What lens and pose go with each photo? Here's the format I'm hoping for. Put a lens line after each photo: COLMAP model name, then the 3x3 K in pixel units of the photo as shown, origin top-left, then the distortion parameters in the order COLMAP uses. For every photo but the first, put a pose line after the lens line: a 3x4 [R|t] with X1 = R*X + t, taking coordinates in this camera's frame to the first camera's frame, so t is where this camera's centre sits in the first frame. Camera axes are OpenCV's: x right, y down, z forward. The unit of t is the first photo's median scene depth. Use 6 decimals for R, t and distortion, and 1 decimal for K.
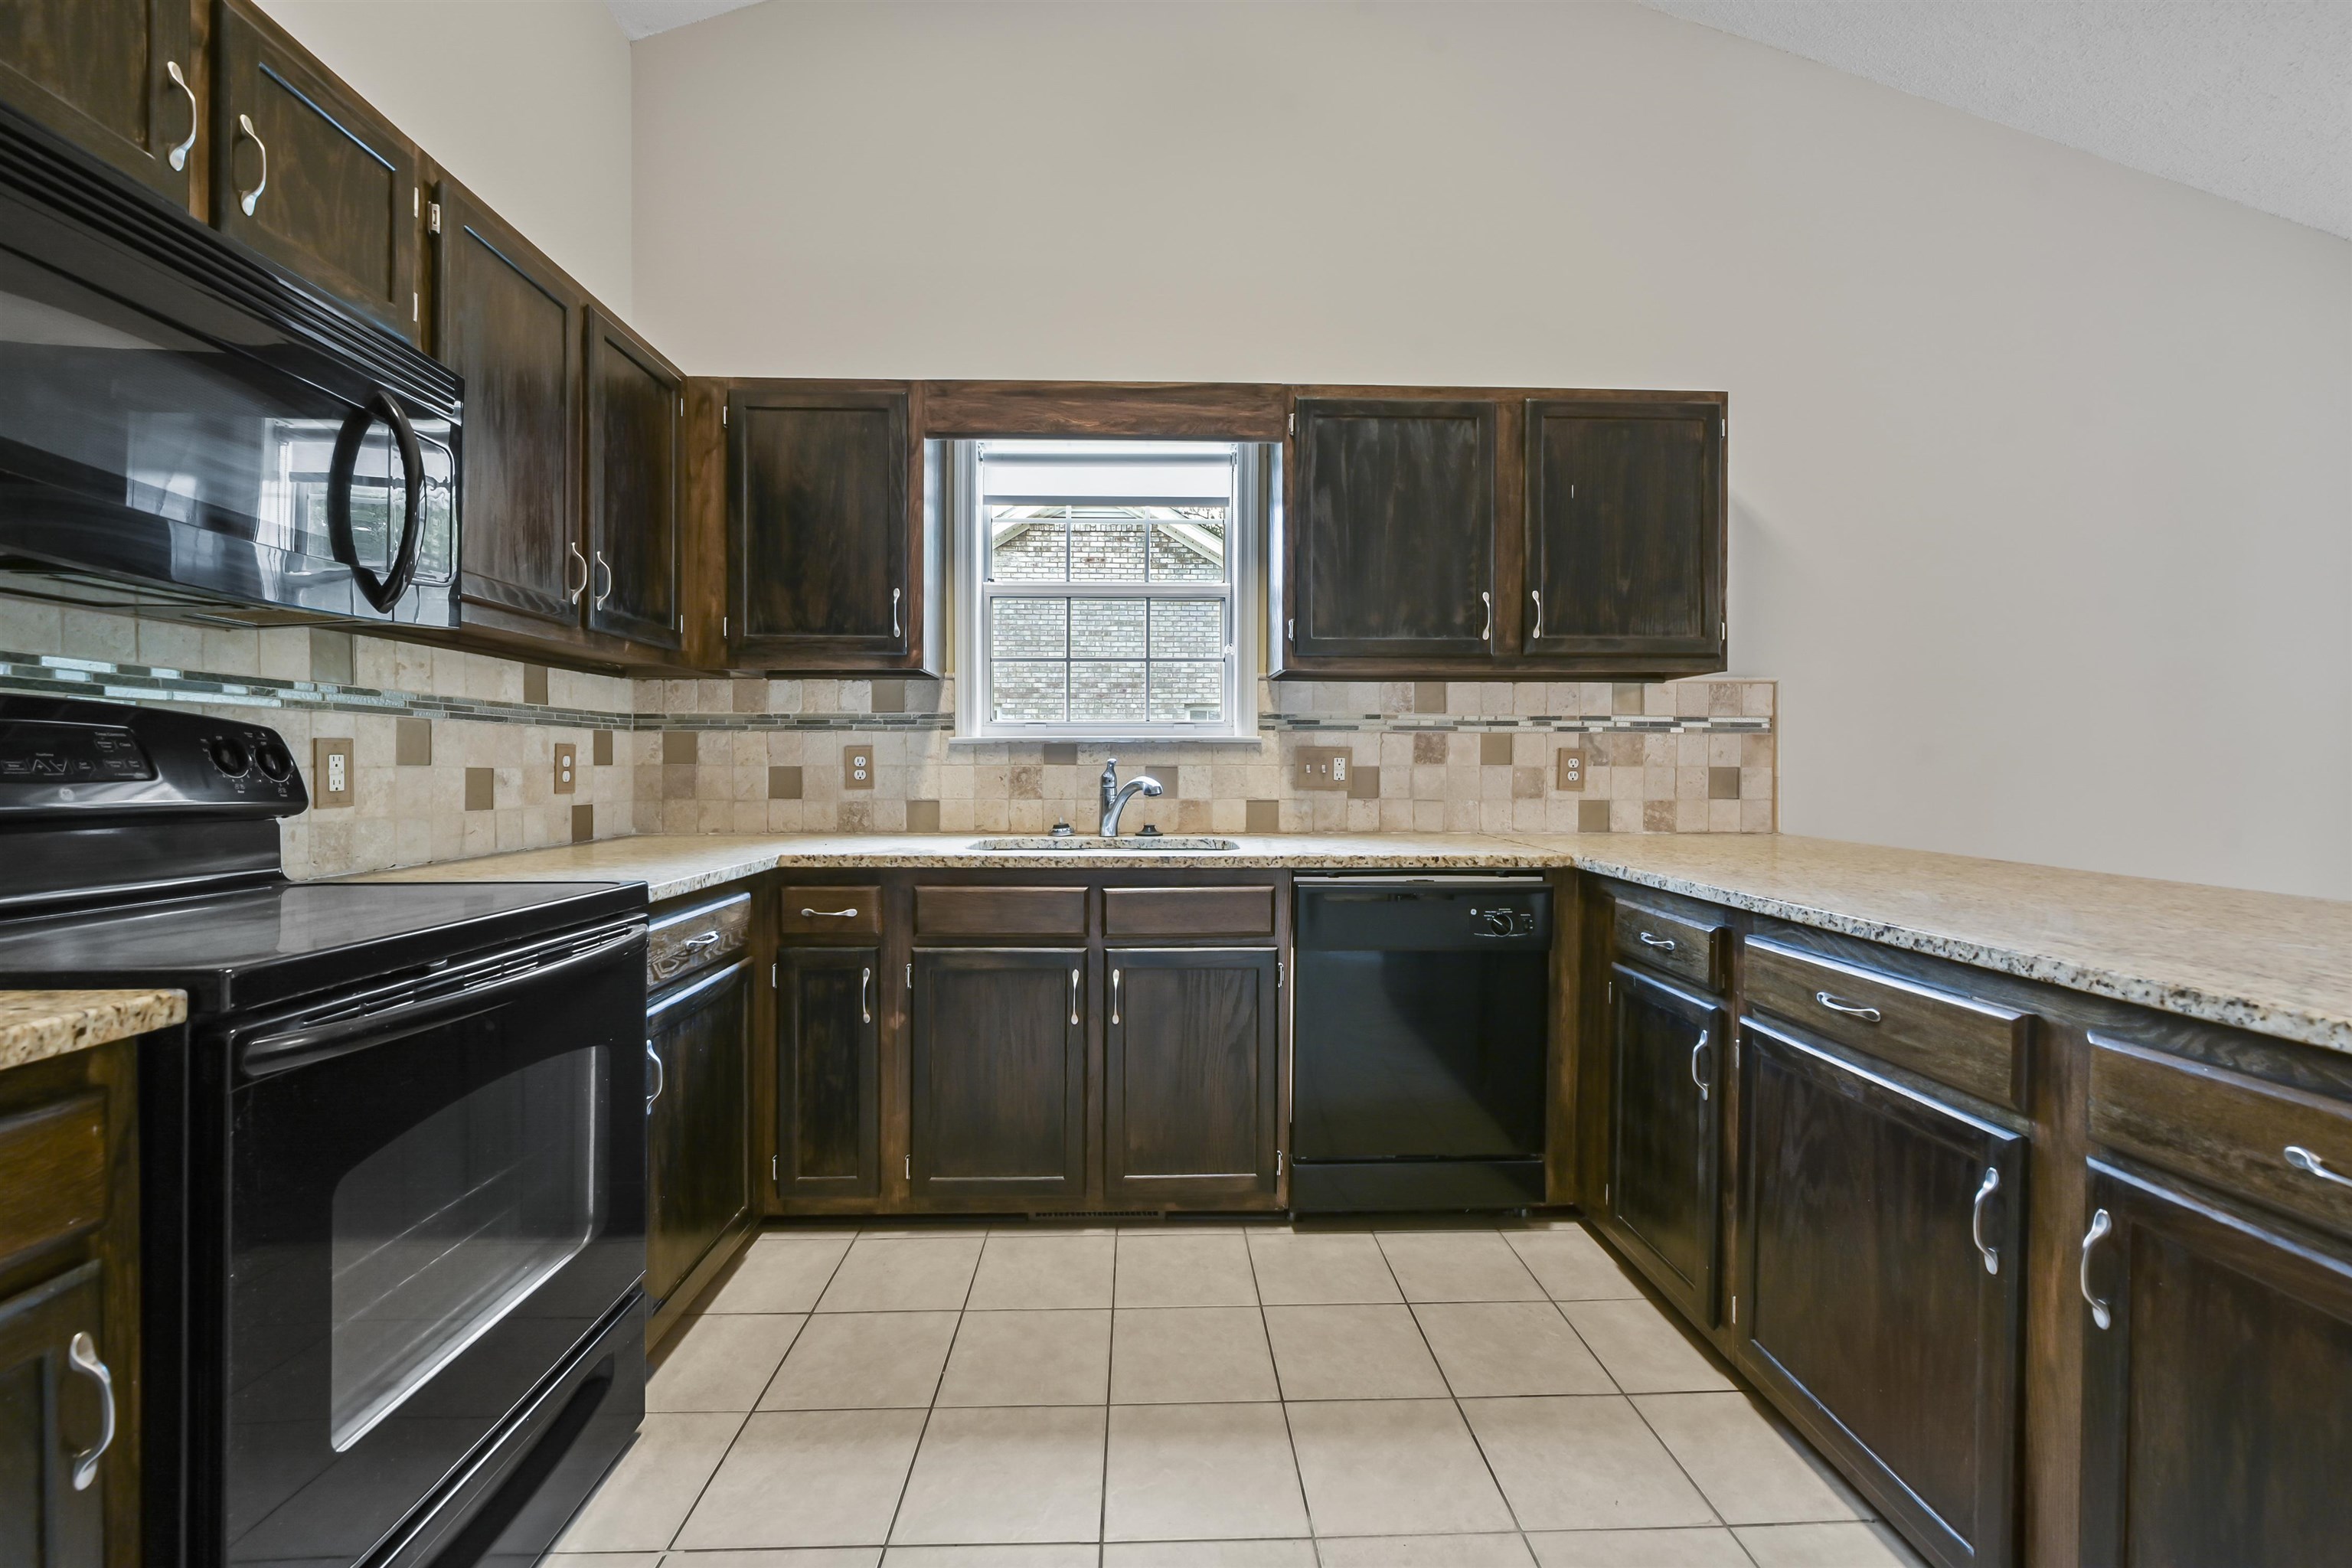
lens RADIAL K [[983.0, 0, 1179.5], [0, 983.0, 773.3], [0, 0, 1]] dist [-0.001552, -0.000299]
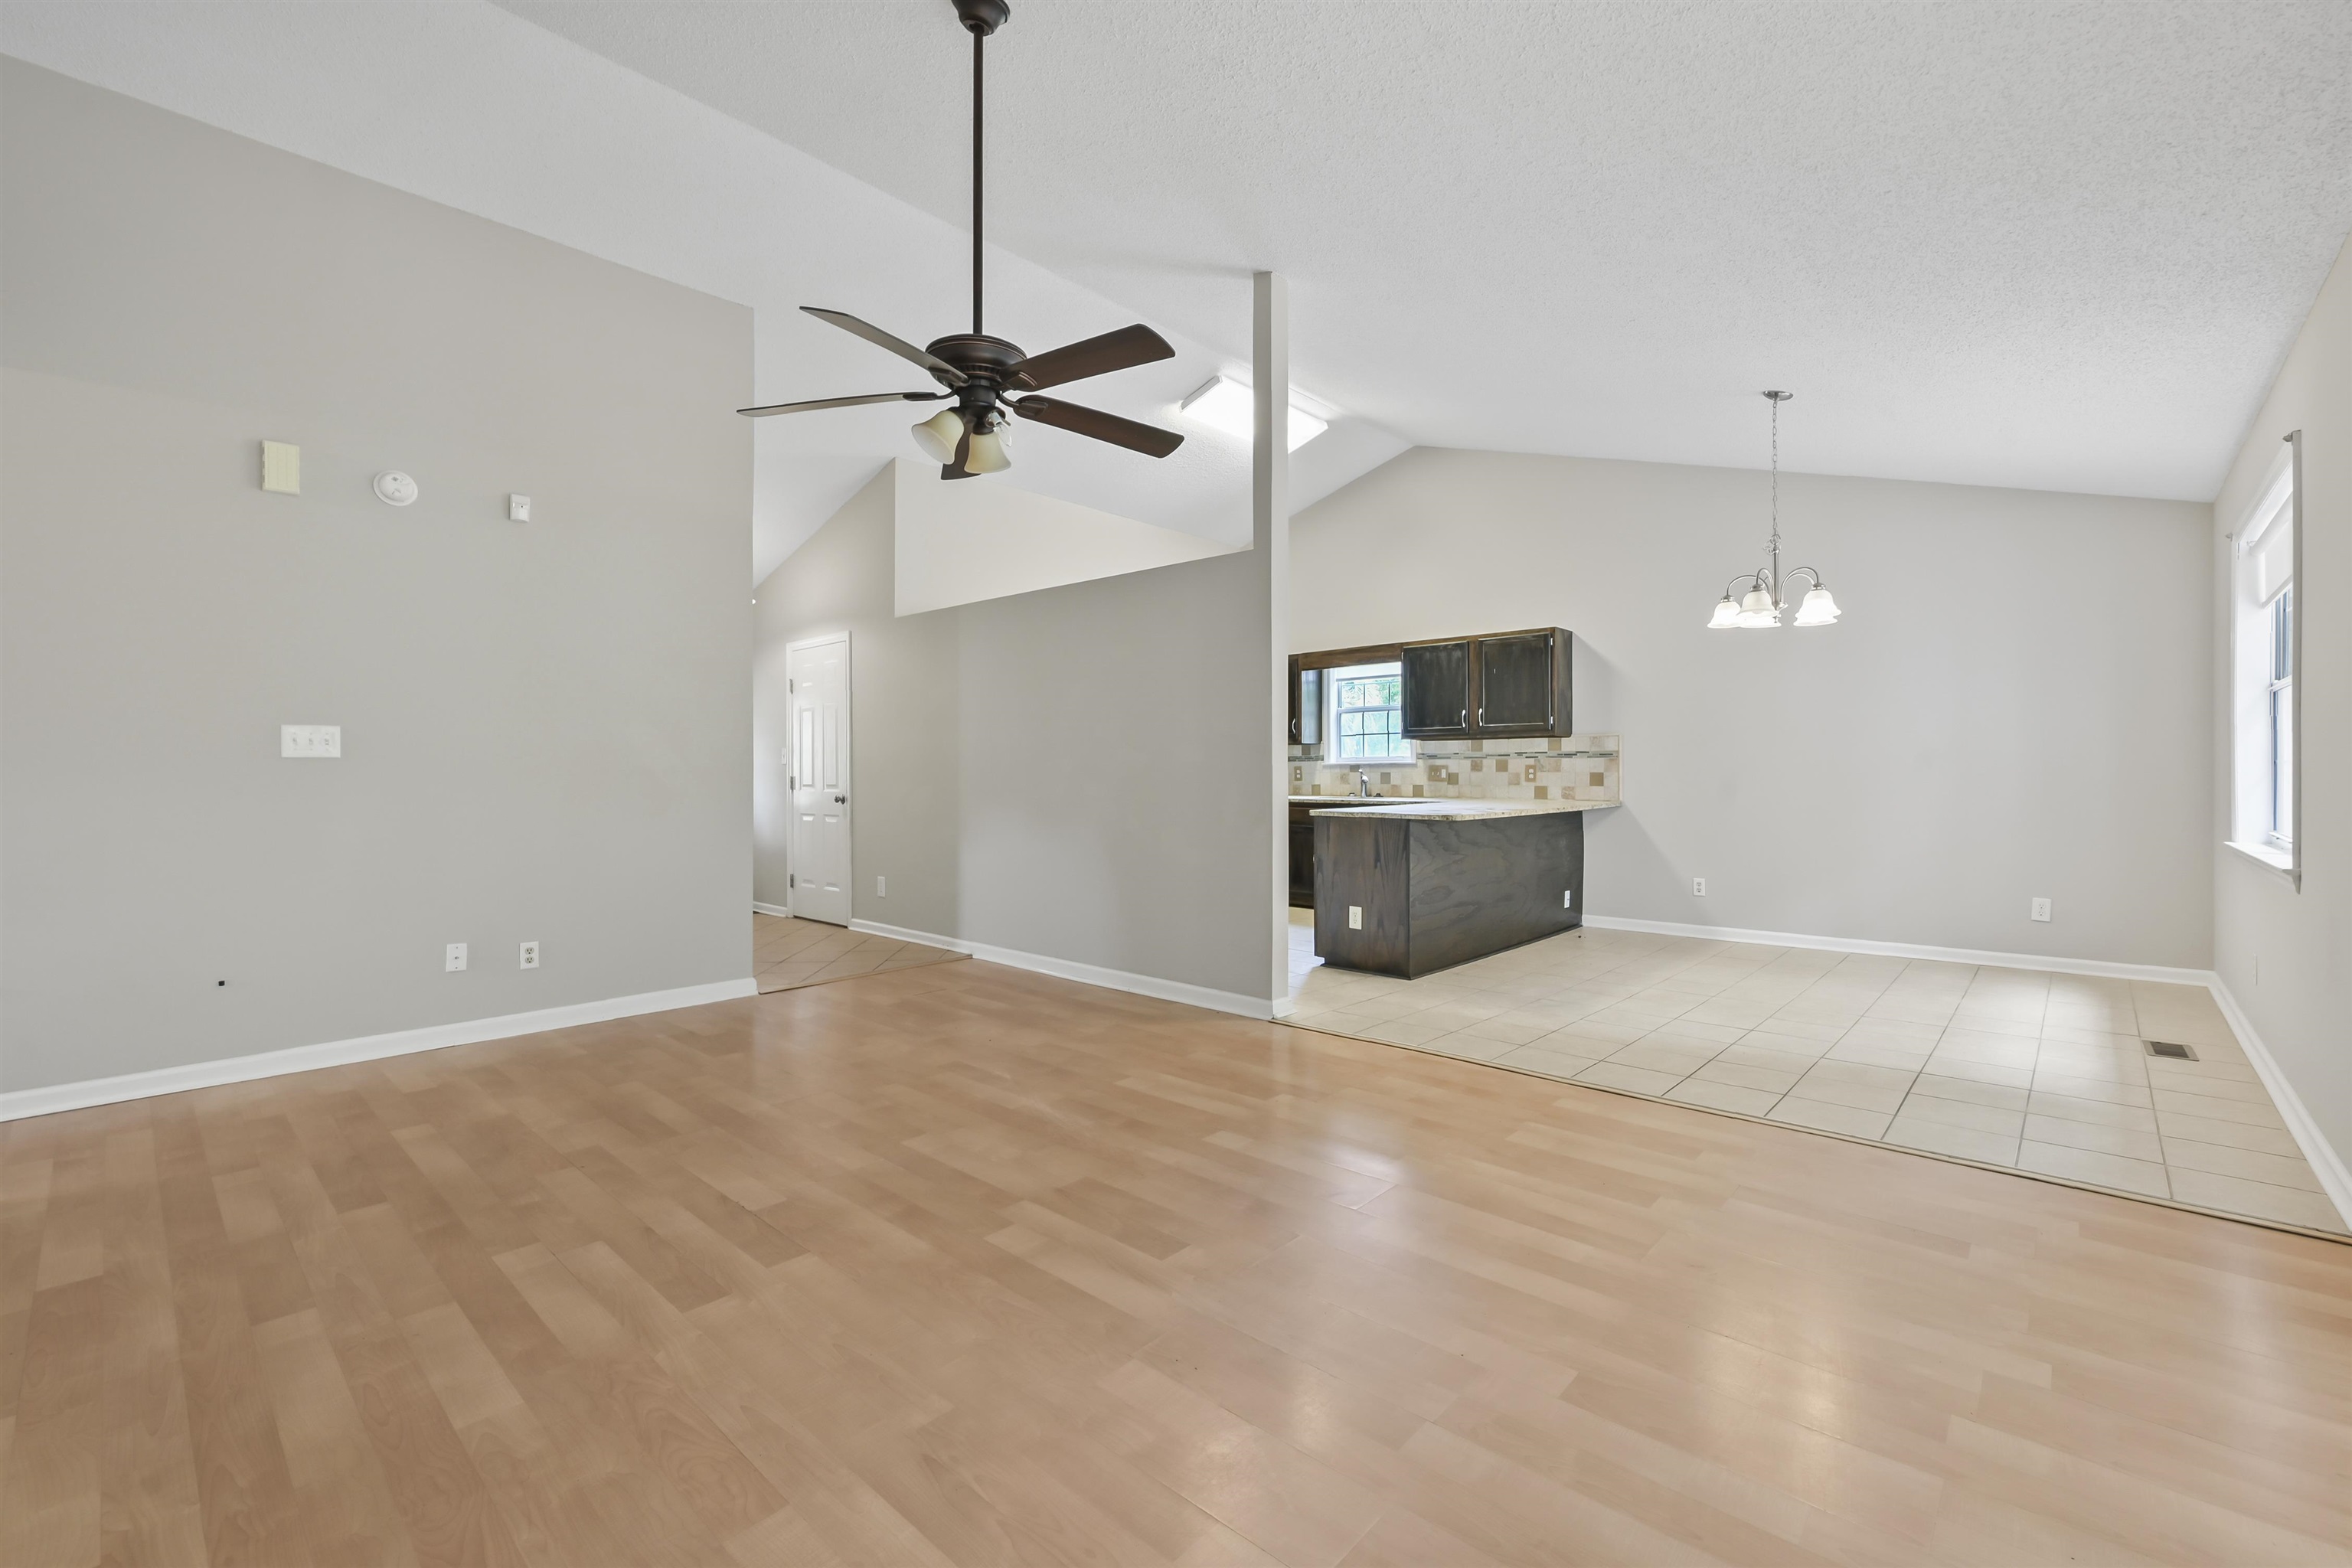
lens RADIAL K [[983.0, 0, 1179.5], [0, 983.0, 773.3], [0, 0, 1]] dist [-0.001552, -0.000299]
pose [[0.706677, -0.002390, -0.707532, 1.720101], [-0.001268, 0.999988, -0.004644, 0.009231], [0.707535, 0.004178, 0.706666, -1.546753]]
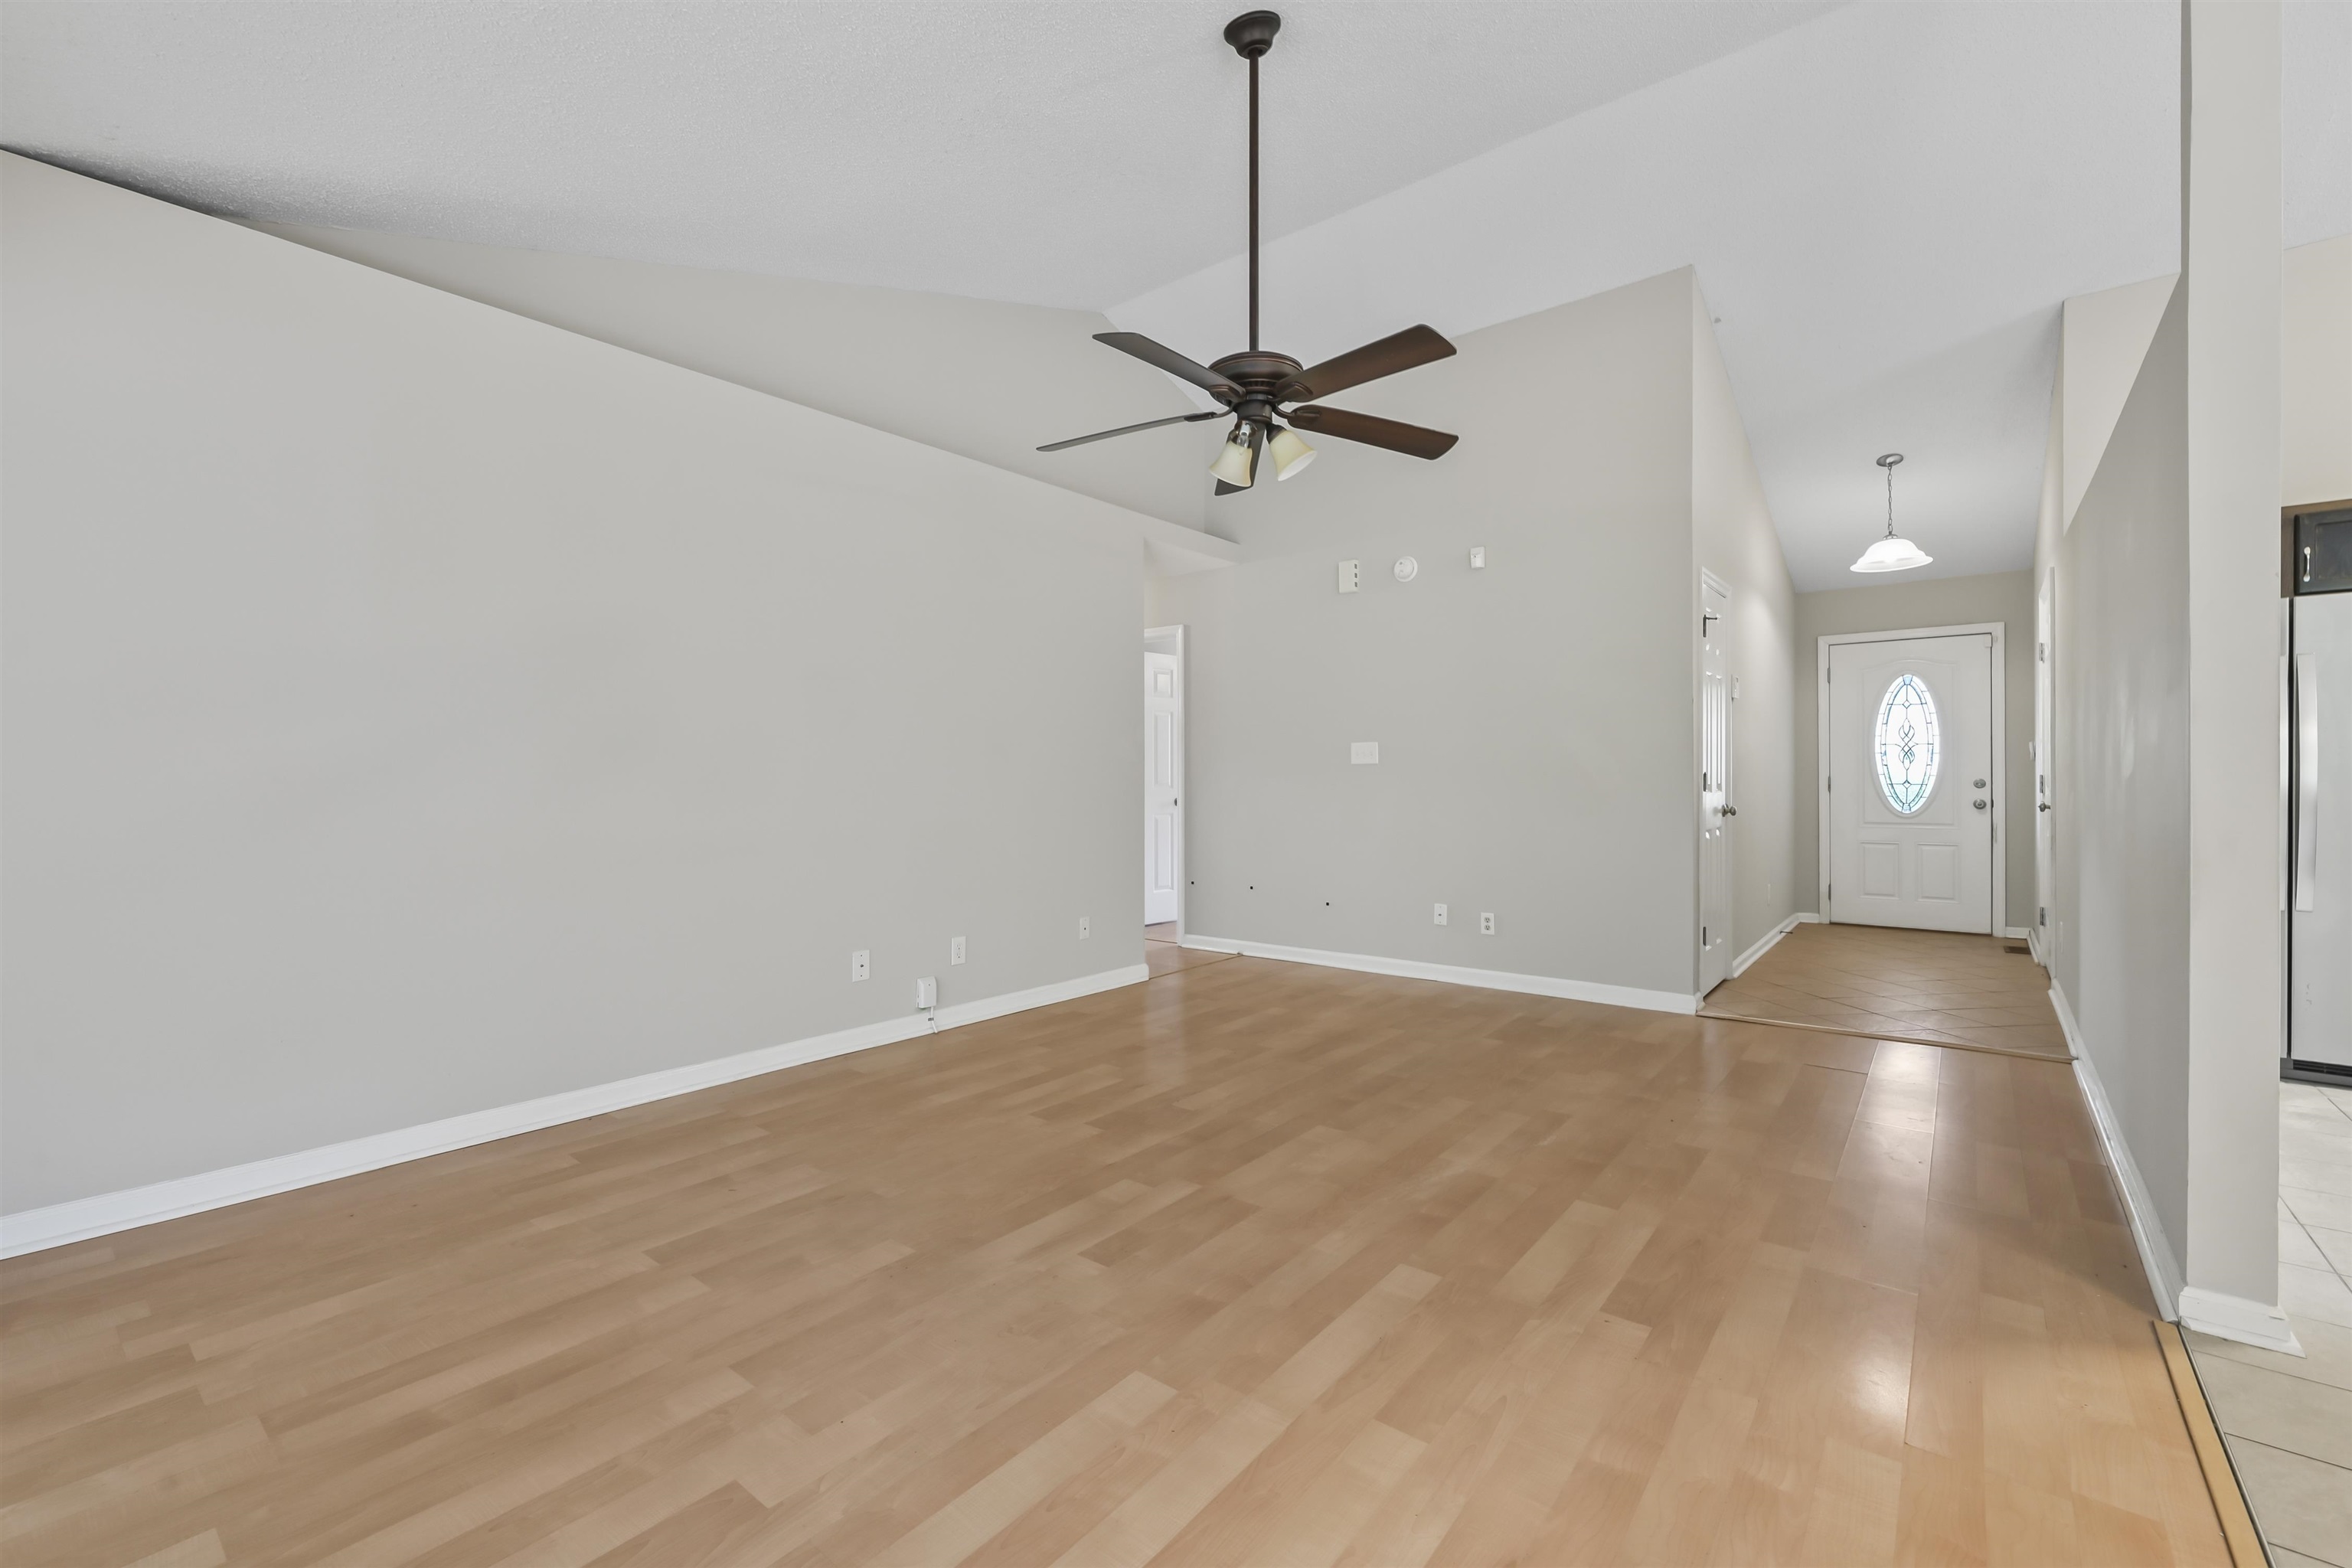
lens RADIAL K [[983.0, 0, 1179.5], [0, 983.0, 773.3], [0, 0, 1]] dist [-0.001552, -0.000299]
pose [[-0.656477, -0.000791, -0.754345, 1.700671], [-0.000516, 1.000000, -0.000600, 0.003872], [0.754346, -0.000004, -0.656477, -0.329049]]
